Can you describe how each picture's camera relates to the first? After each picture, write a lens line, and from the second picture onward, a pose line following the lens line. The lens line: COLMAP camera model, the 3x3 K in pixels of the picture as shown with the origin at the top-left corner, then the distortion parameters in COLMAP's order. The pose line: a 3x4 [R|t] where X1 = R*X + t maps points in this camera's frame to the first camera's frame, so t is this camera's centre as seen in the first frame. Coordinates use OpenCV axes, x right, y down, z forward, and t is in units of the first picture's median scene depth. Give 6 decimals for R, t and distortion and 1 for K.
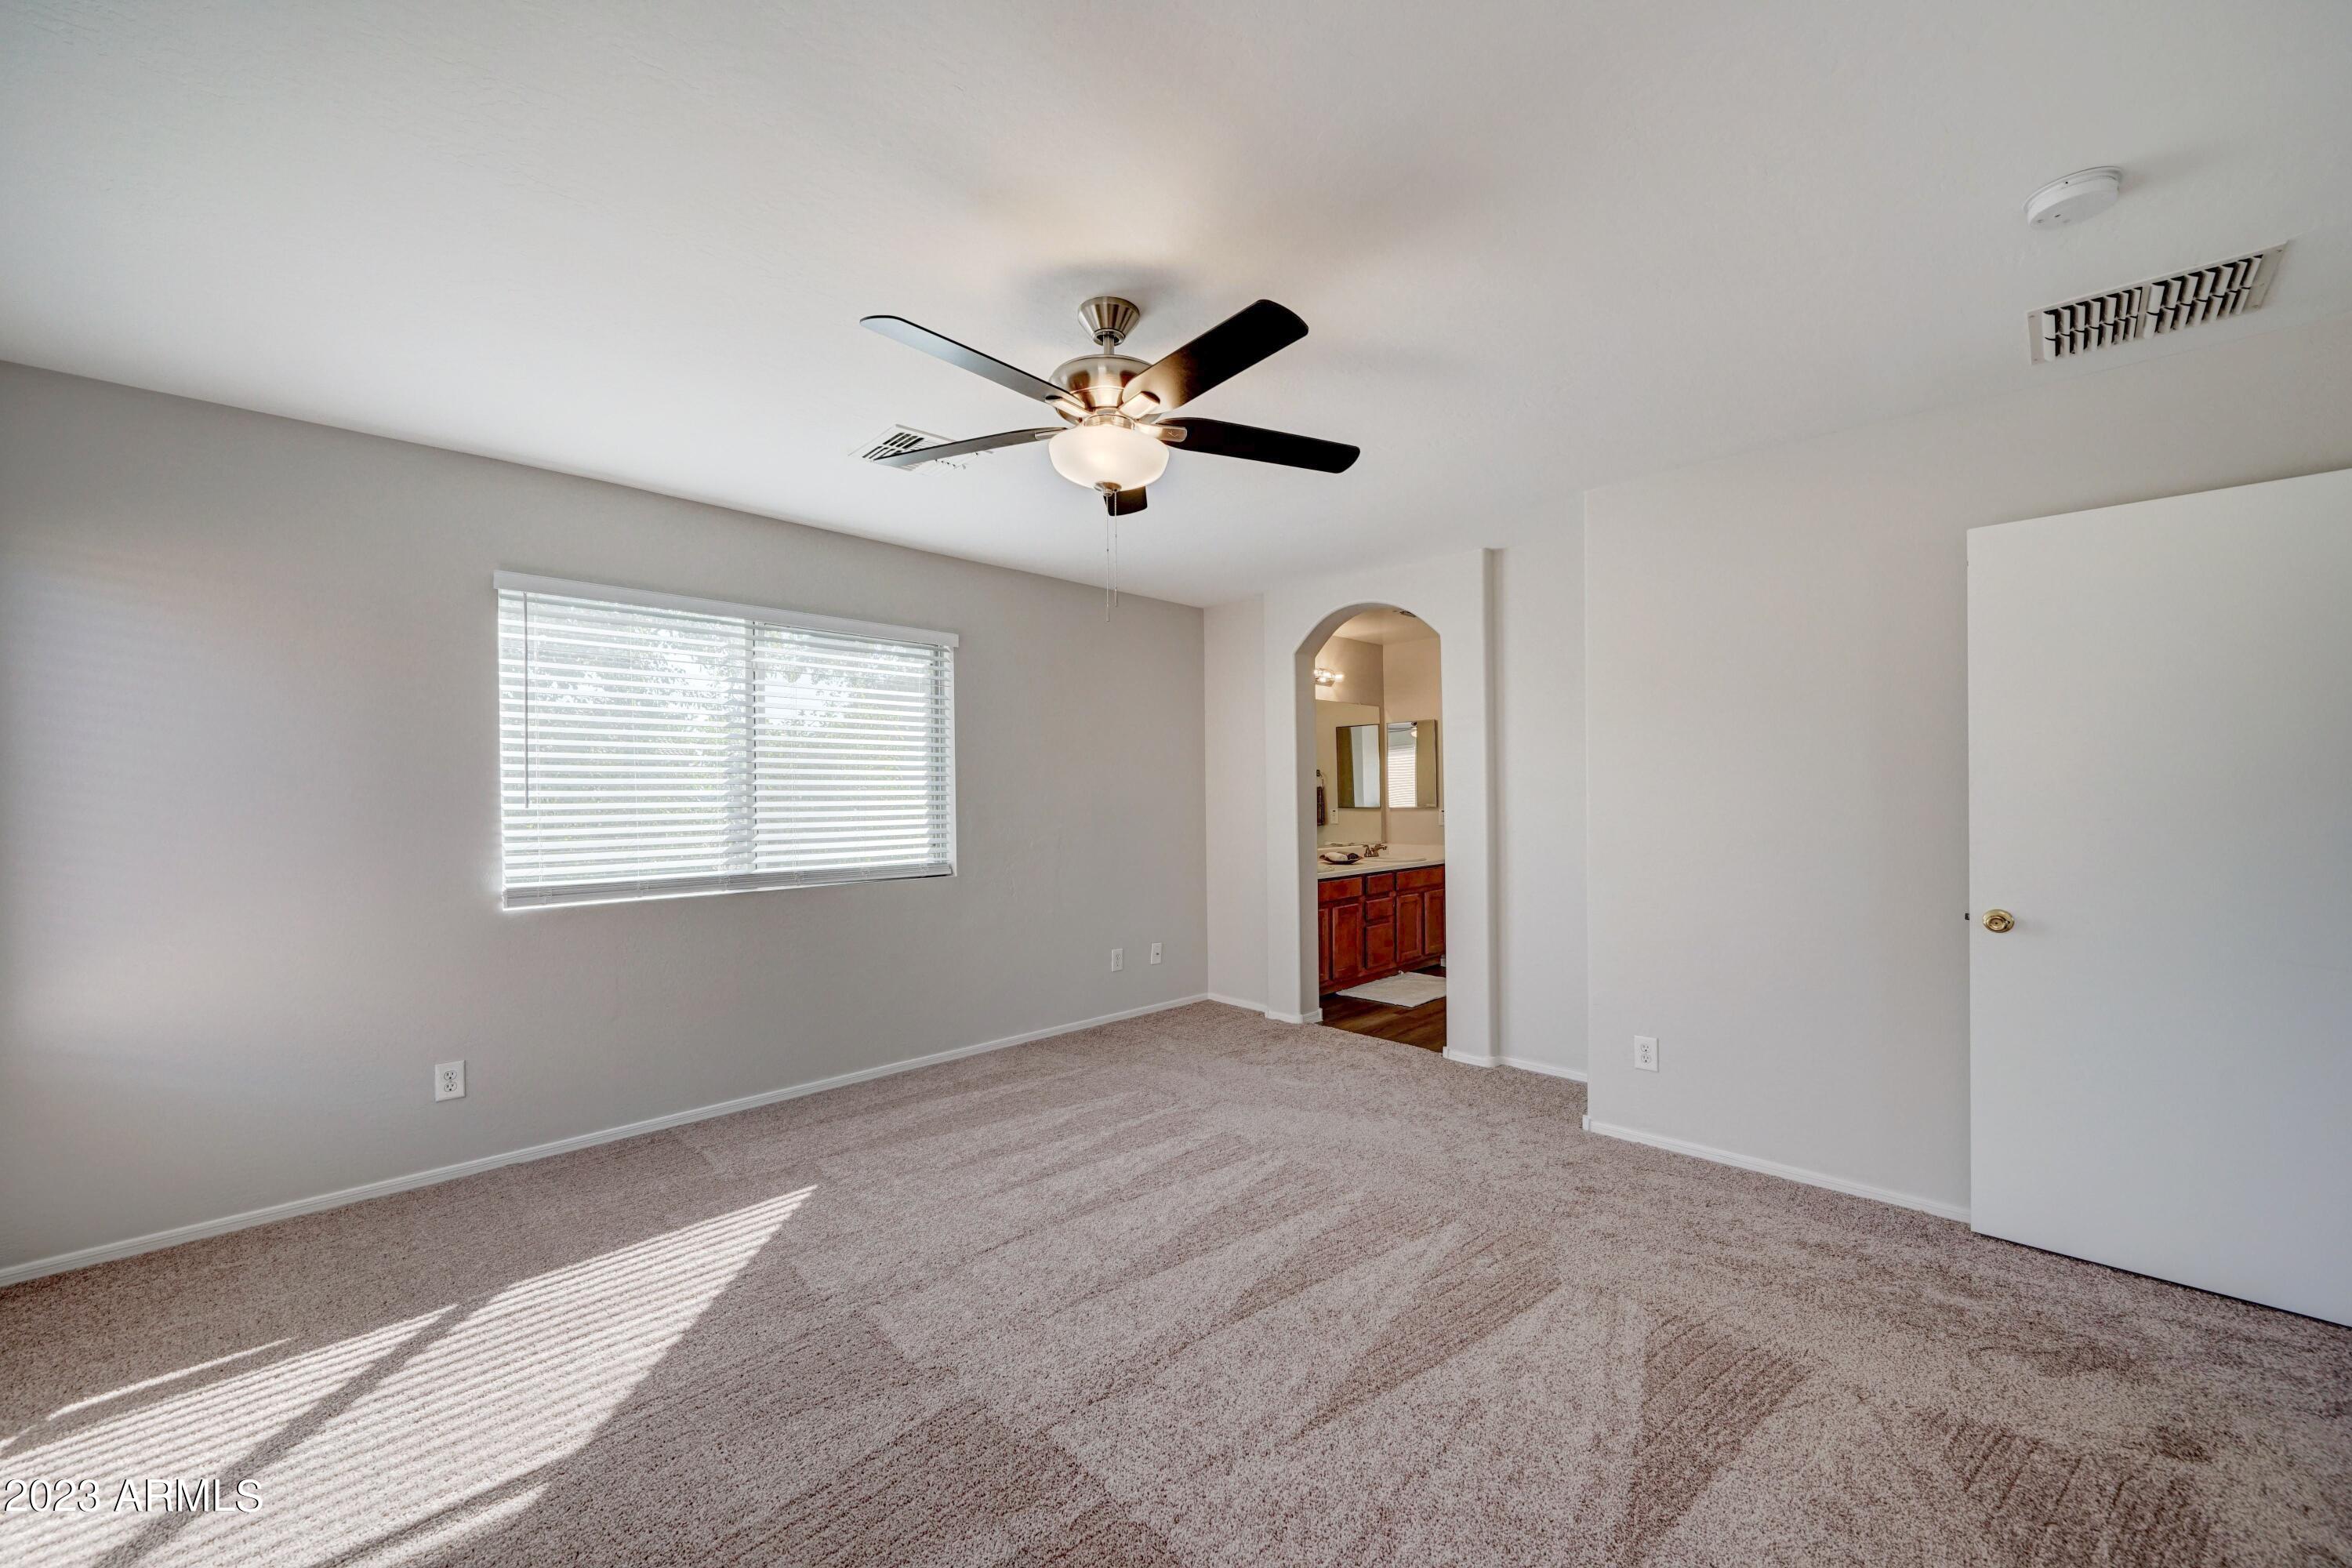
lens RADIAL K [[941.0, 0, 1176.0], [0, 941.0, 784.0], [0, 0, 1]] dist [0.001024, 0.000147]
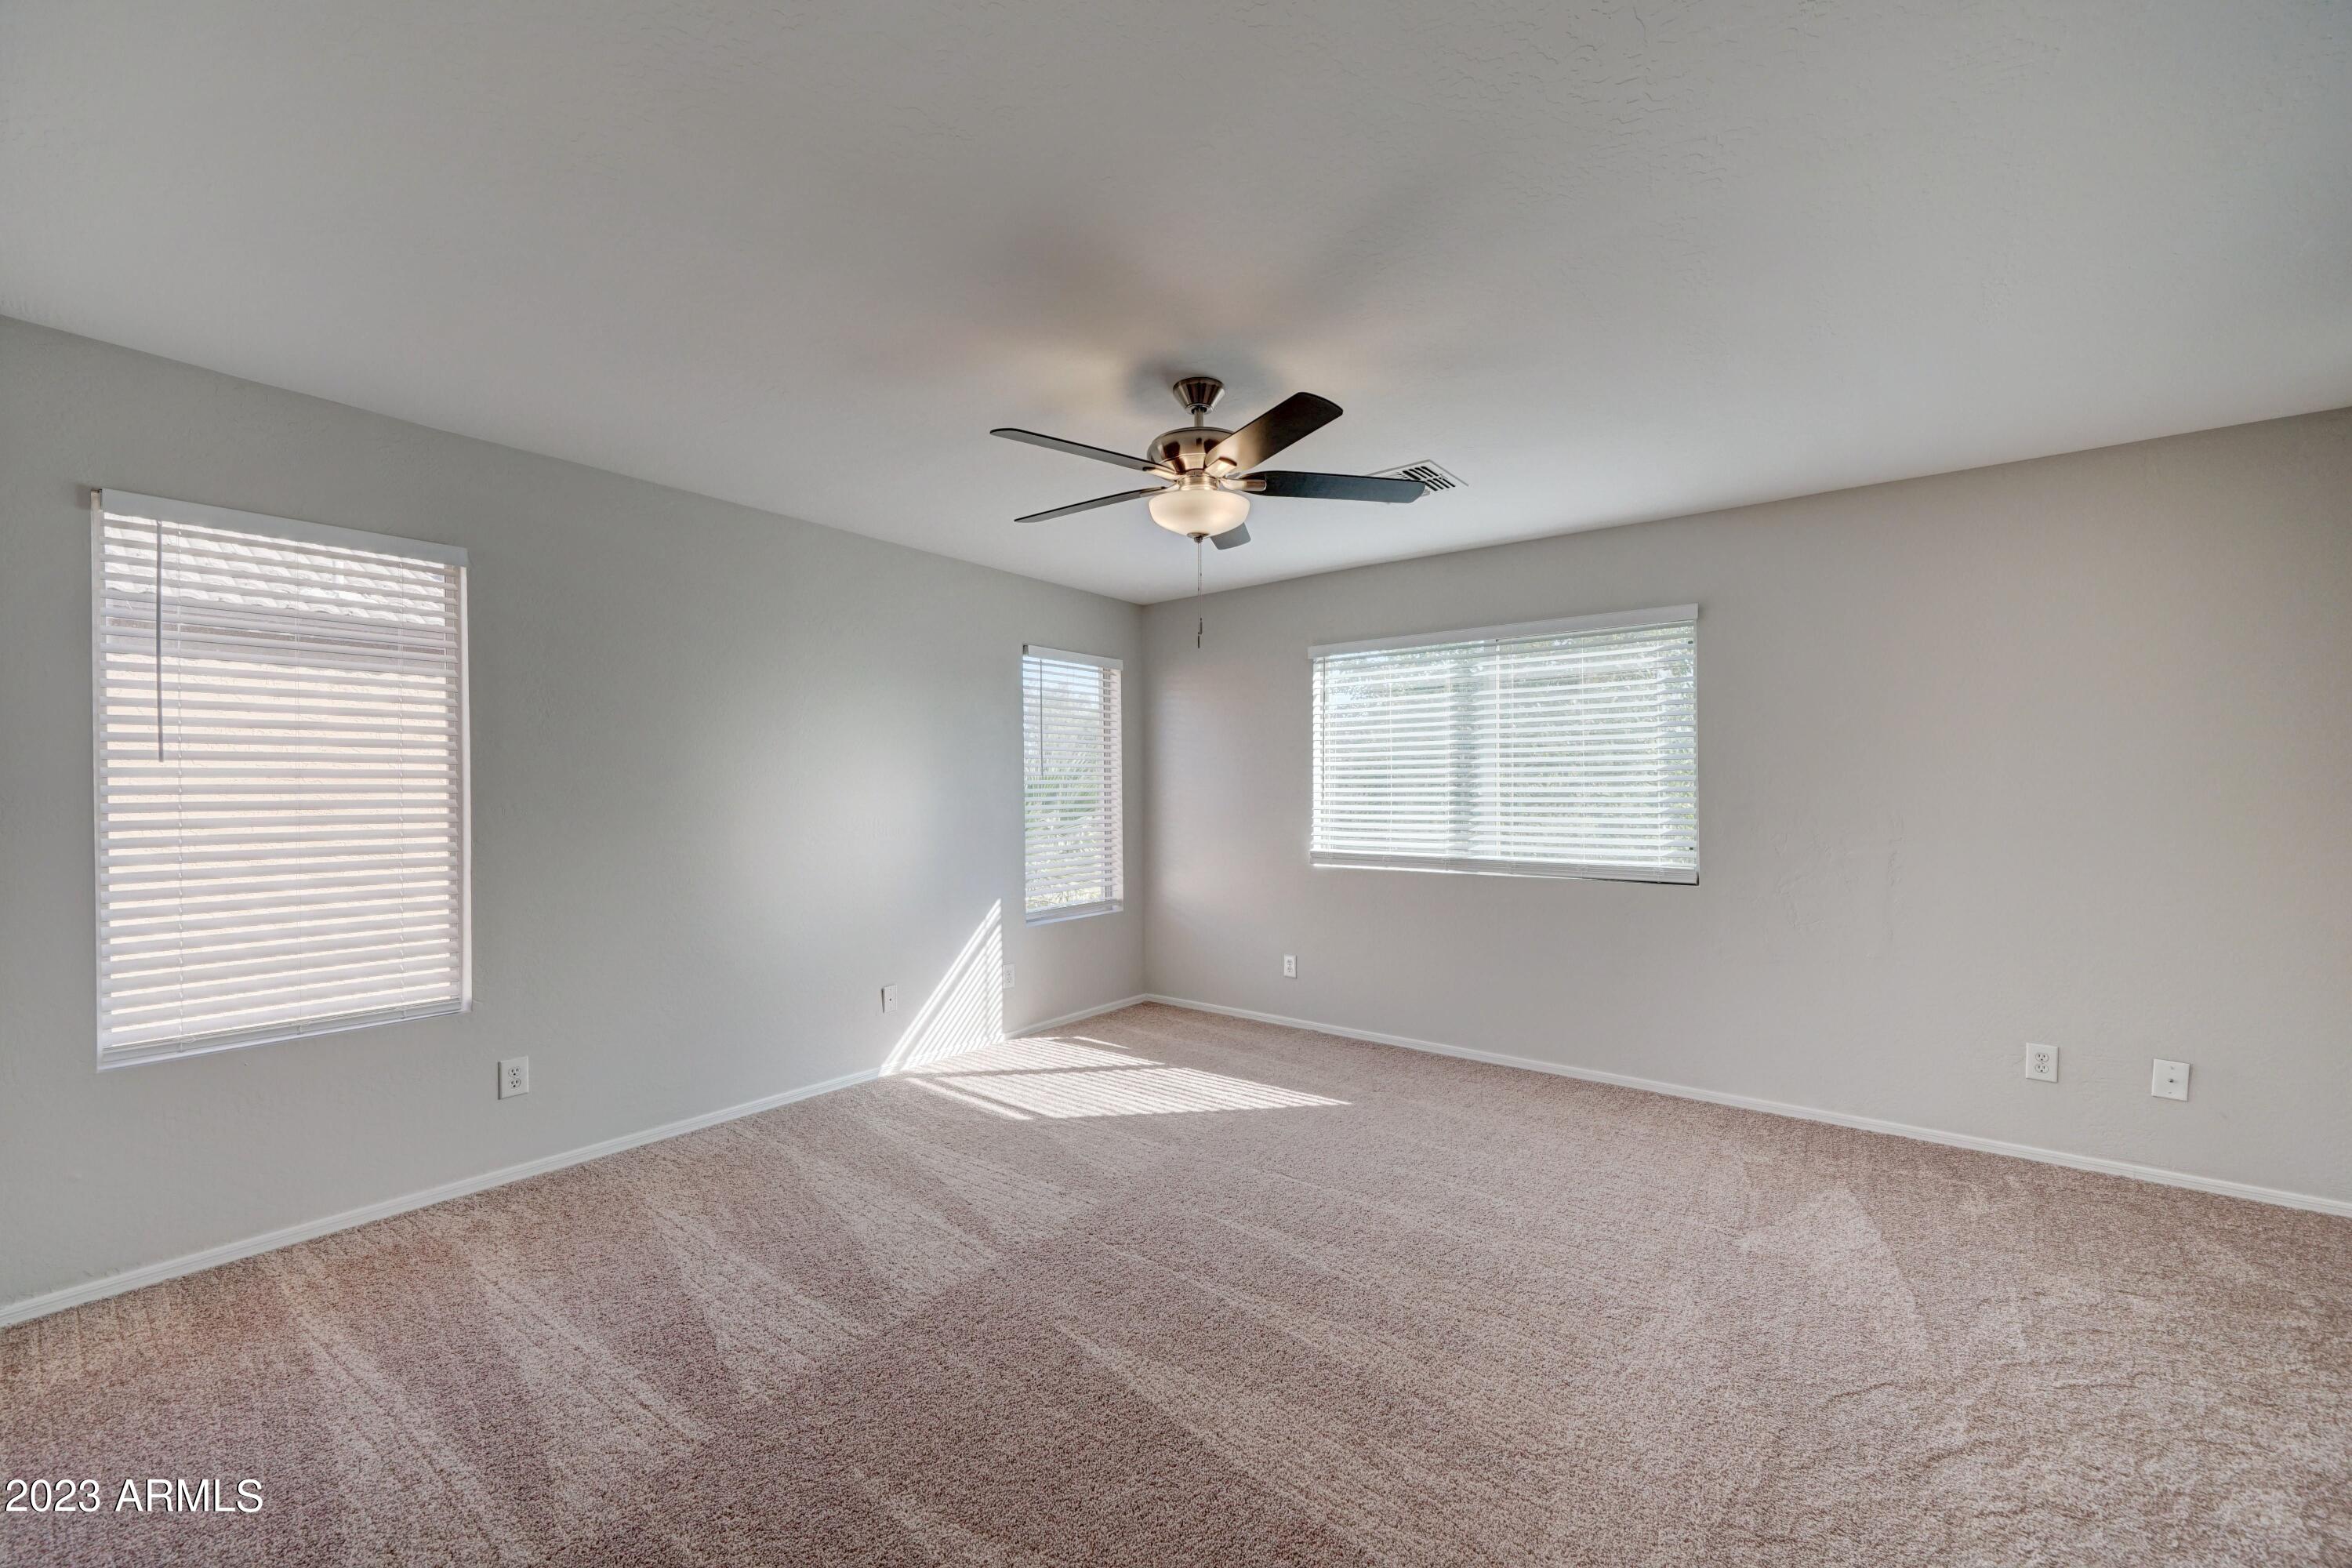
lens RADIAL K [[932.7, 0, 1154.9], [0, 932.7, 797.1], [0, 0, 1]] dist [0.000317, 0.000049]
pose [[0.082961, 0.004604, -0.996542, 0.991482], [0.010374, 0.999931, 0.005484, 0.013273], [0.996499, -0.010793, 0.082907, 0.773799]]
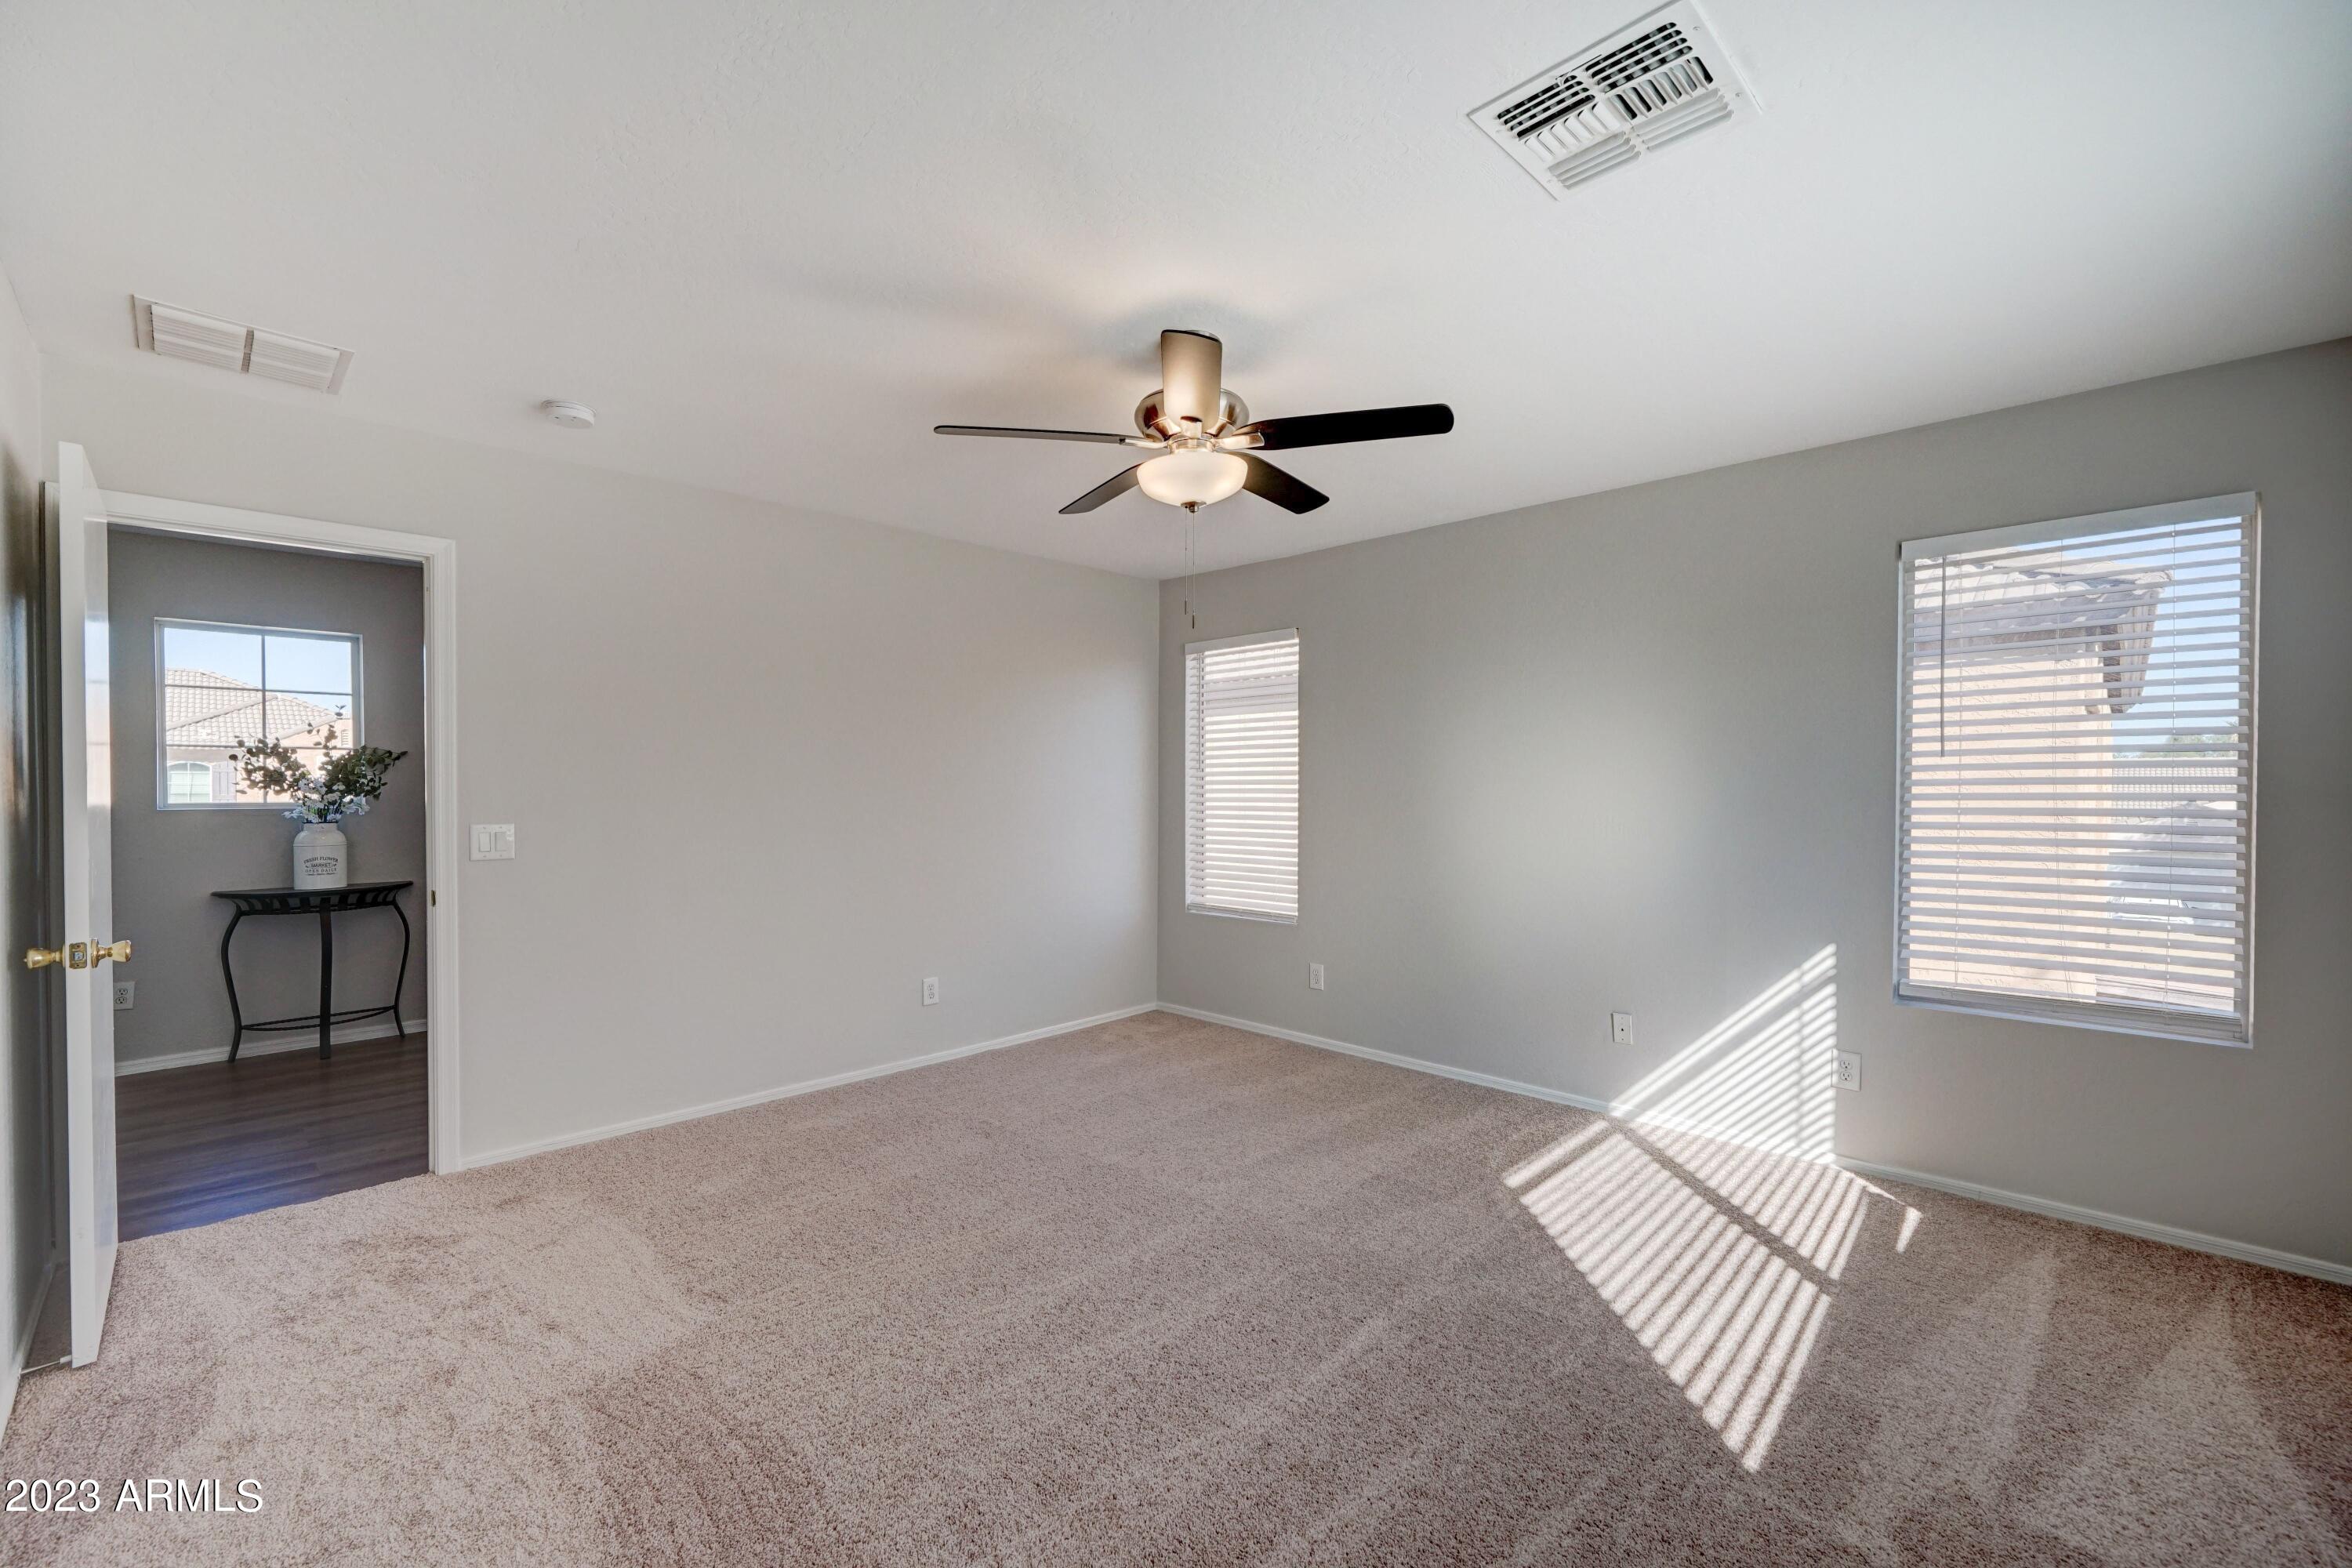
lens RADIAL K [[932.7, 0, 1154.9], [0, 932.7, 797.1], [0, 0, 1]] dist [0.000317, 0.000049]
pose [[-0.999851, -0.003568, 0.016901, -0.039657], [-0.003503, 0.999986, 0.003850, 0.026998], [-0.016914, 0.003790, -0.999850, 1.875212]]
